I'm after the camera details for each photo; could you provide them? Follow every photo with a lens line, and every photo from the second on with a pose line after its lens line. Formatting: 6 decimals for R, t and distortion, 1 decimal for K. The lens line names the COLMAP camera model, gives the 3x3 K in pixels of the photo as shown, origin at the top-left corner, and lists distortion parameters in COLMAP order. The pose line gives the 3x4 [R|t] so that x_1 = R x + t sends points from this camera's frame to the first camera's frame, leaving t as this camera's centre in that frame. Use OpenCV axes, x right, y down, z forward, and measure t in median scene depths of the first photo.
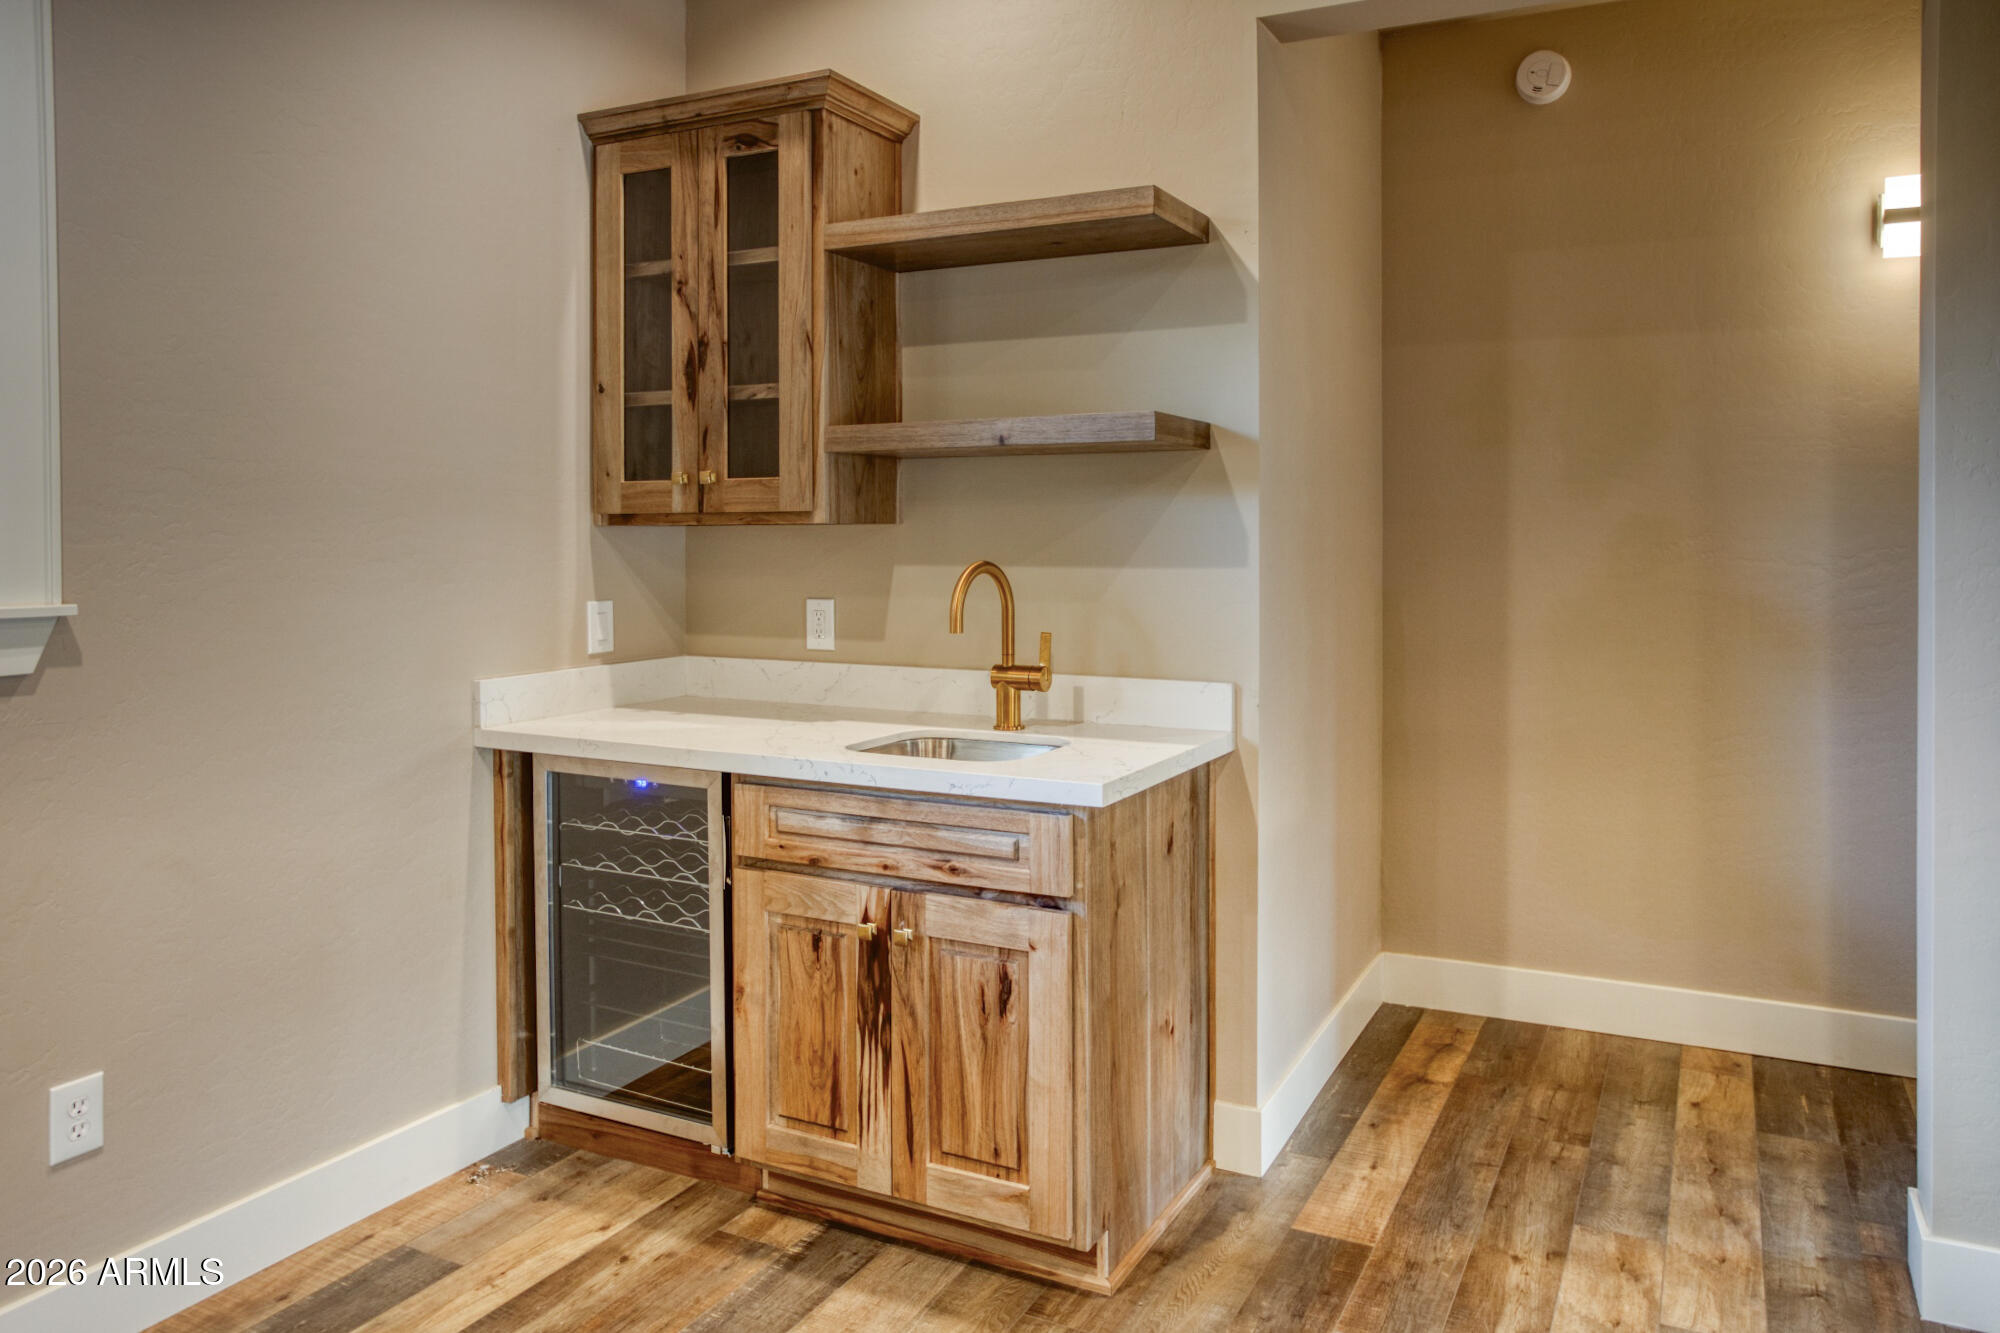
lens RADIAL K [[1346.1, 0, 1050.0], [0, 1346.1, 538.8], [0, 0, 1]] dist [-0.026836, 0.000719]
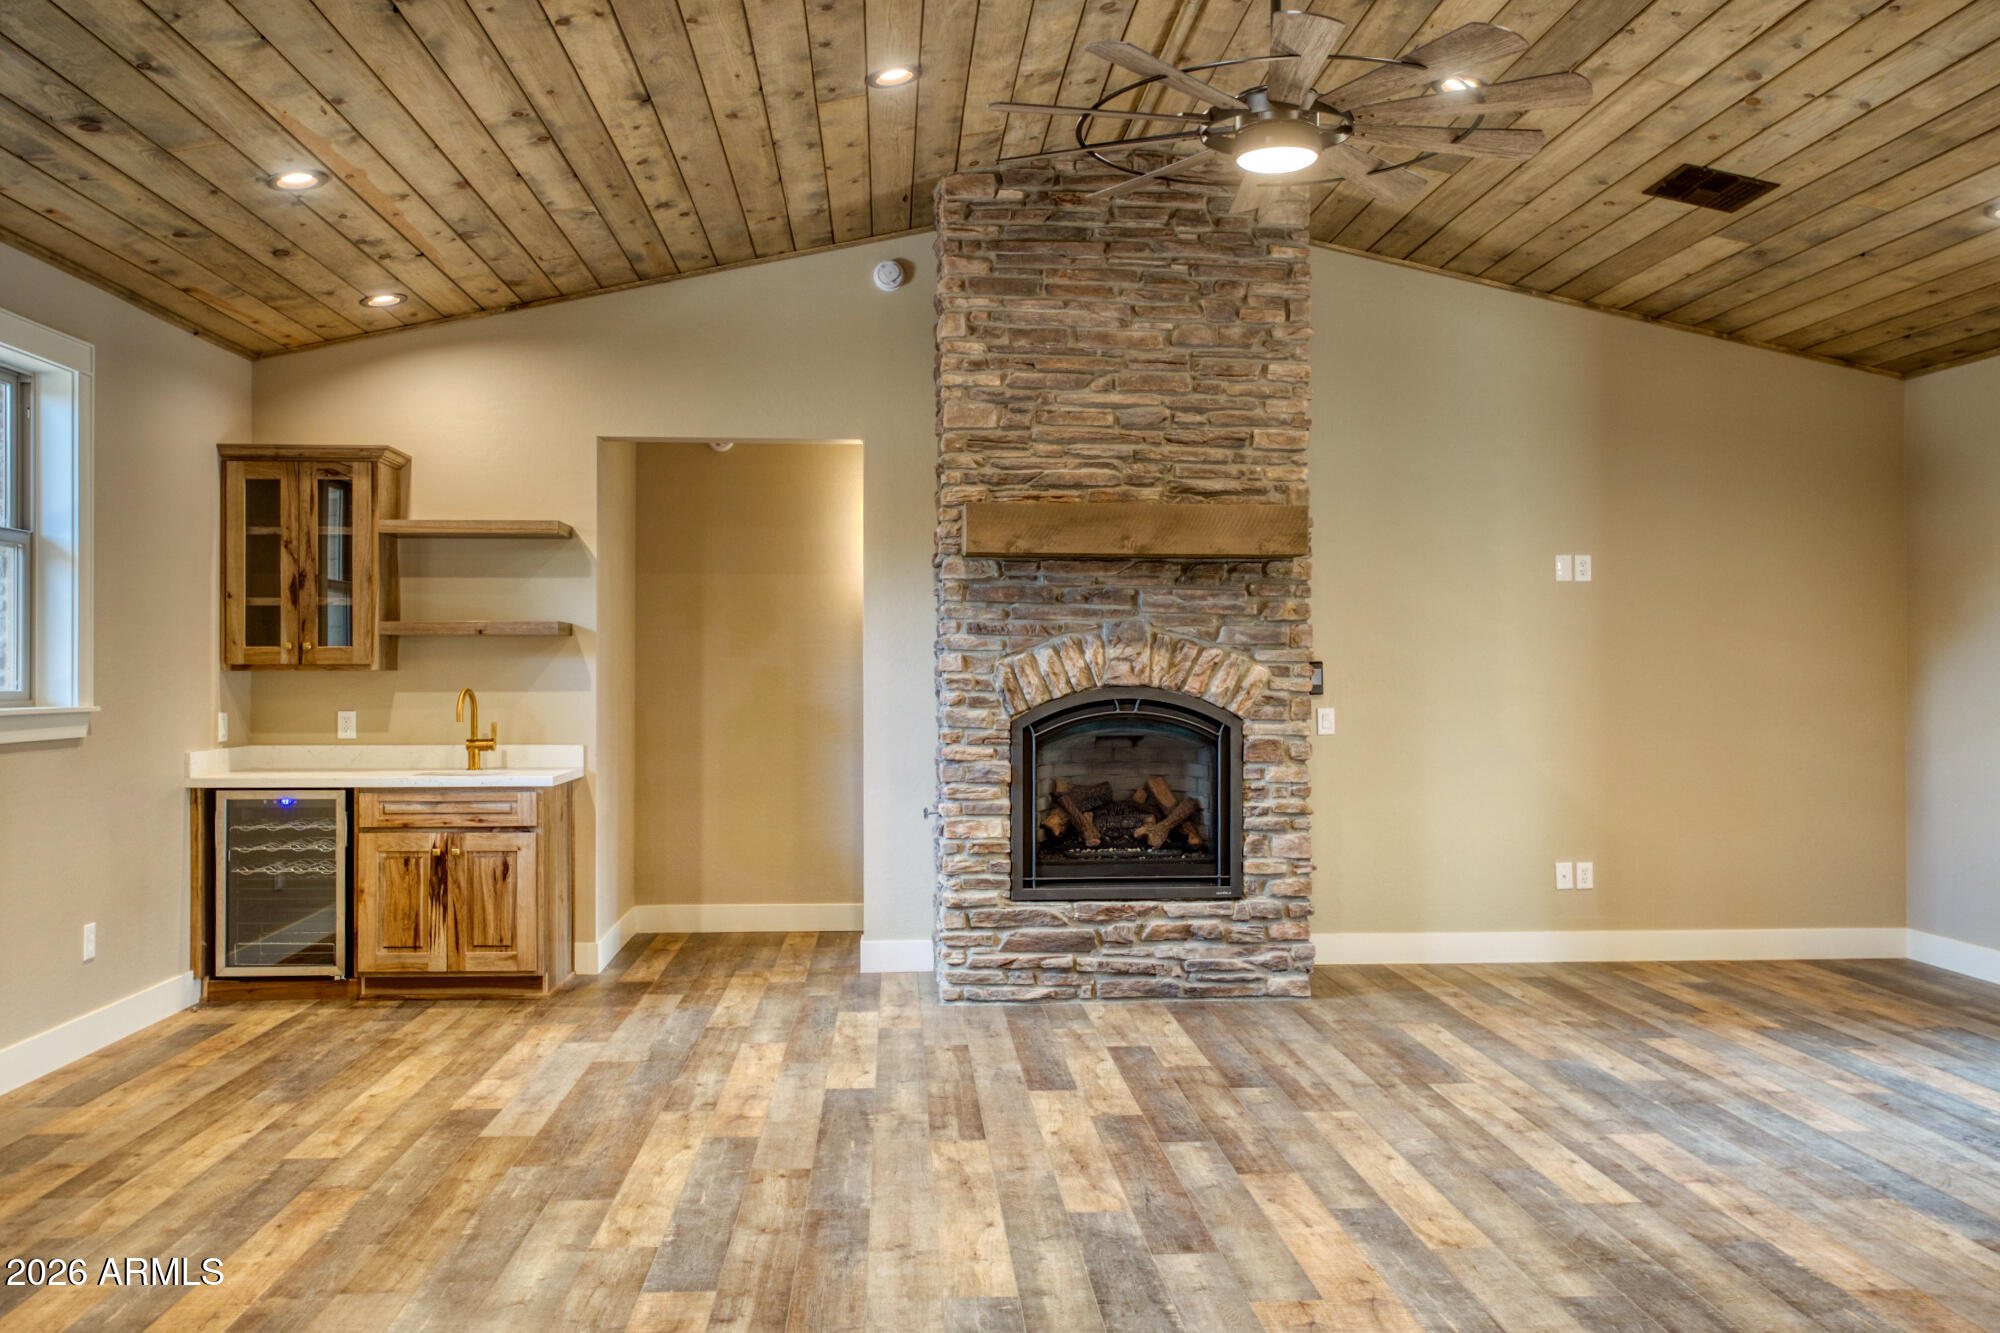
lens RADIAL K [[1819.1, 0, 1000.0], [0, 1819.1, 666.5], [0, 0, 1]] dist [0.013952, 0.009258]
pose [[0.870553, 0.002132, 0.492071, -0.701485], [0.002612, 0.999957, -0.008954, 0.010202], [-0.492068, 0.009080, 0.870509, -1.820276]]
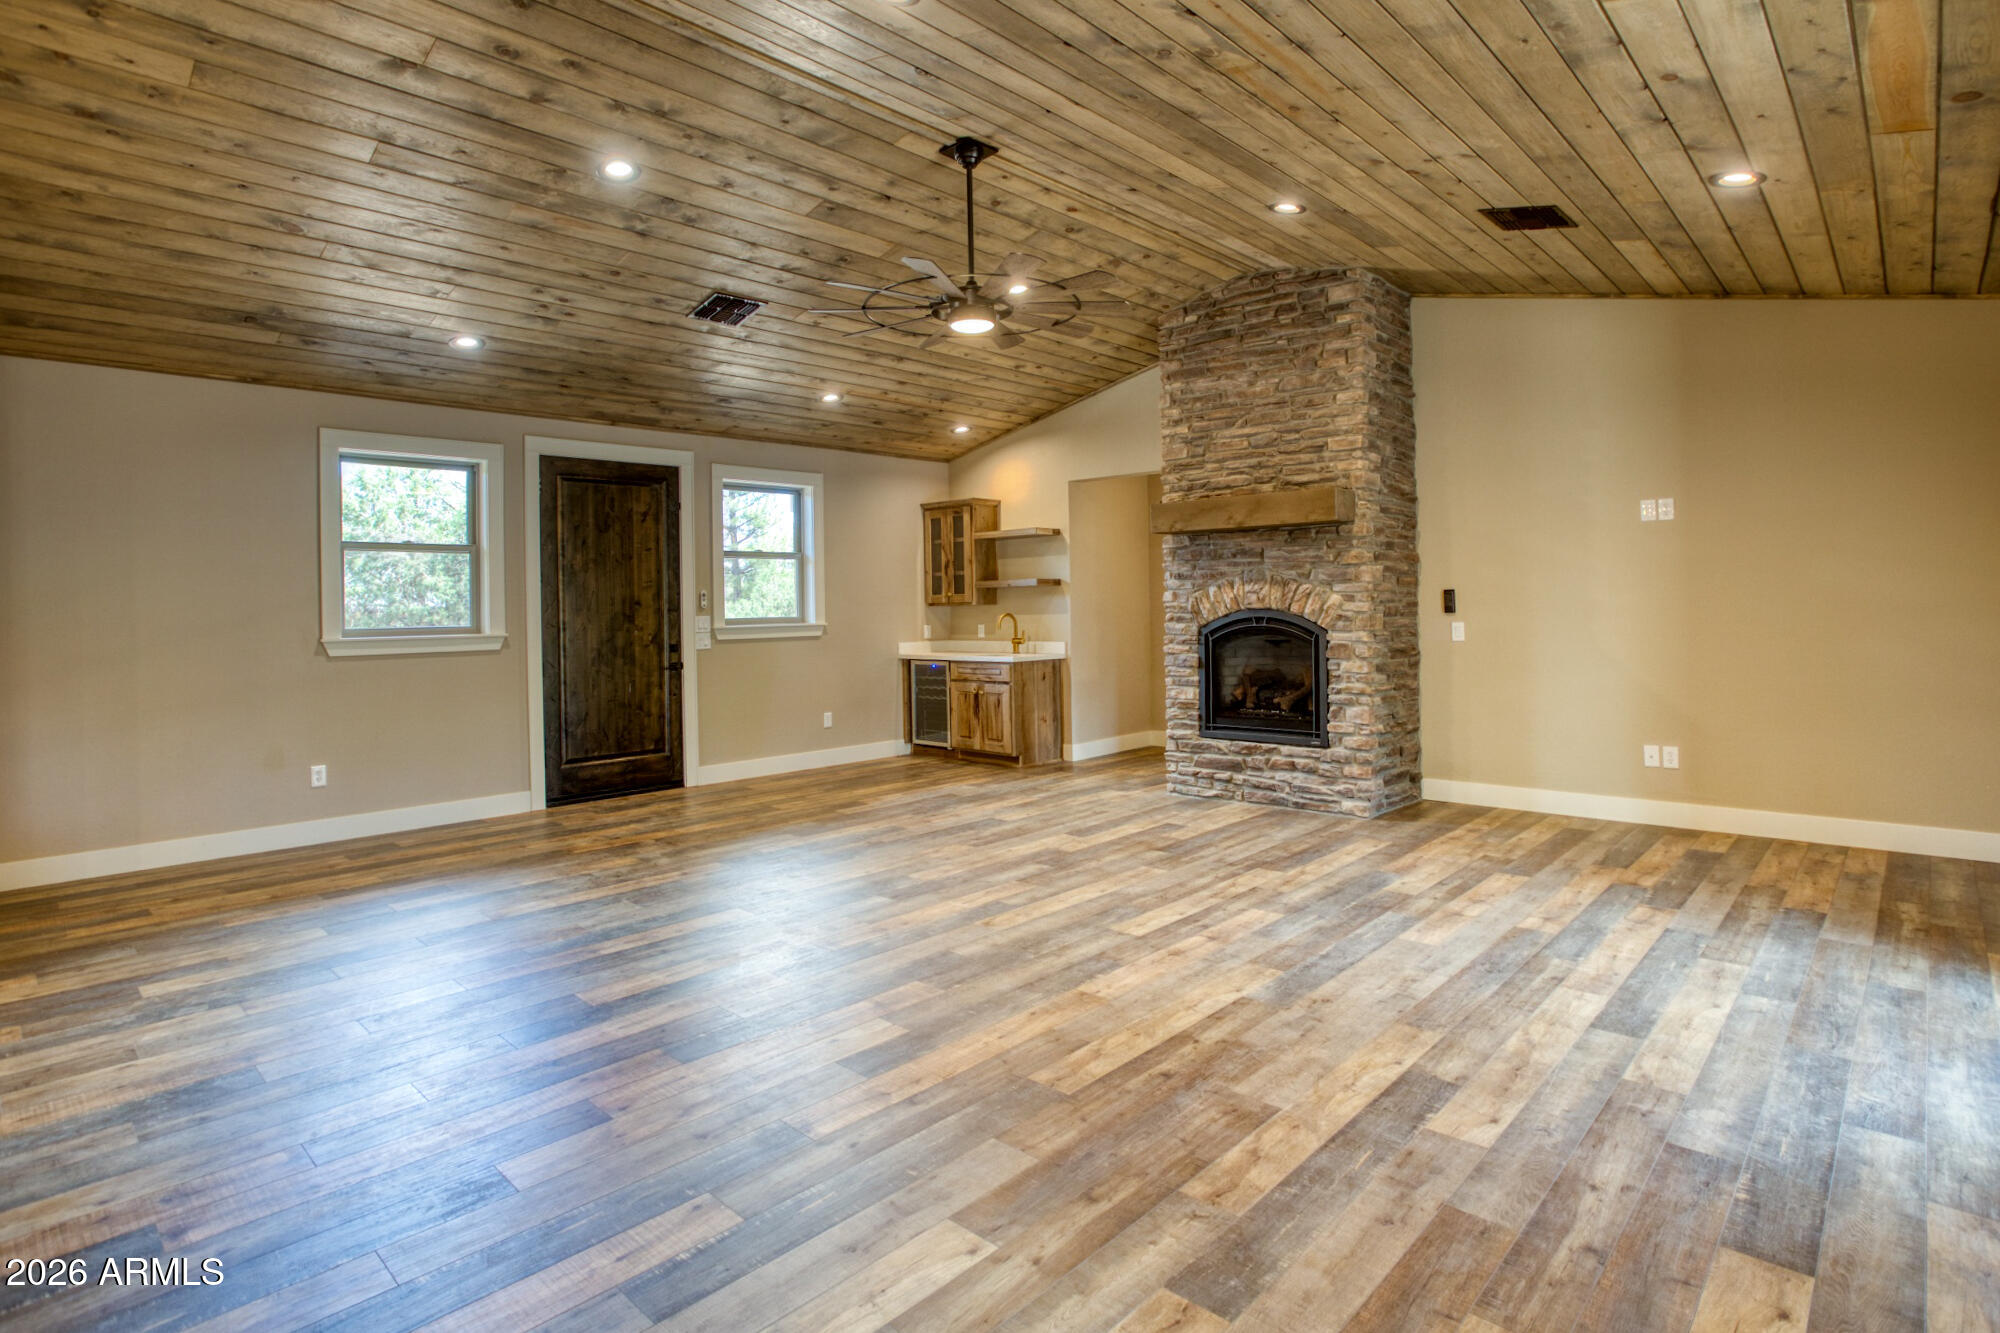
lens RADIAL K [[1106.3, 0, 1005.5], [0, 1106.3, 607.1], [0, 0, 1]] dist [-0.005892, -0.000306]
pose [[0.945446, -0.015001, -0.325433, 1.052889], [0.013397, 0.999885, -0.007168, 0.021913], [0.325503, 0.002417, 0.945538, -2.241351]]
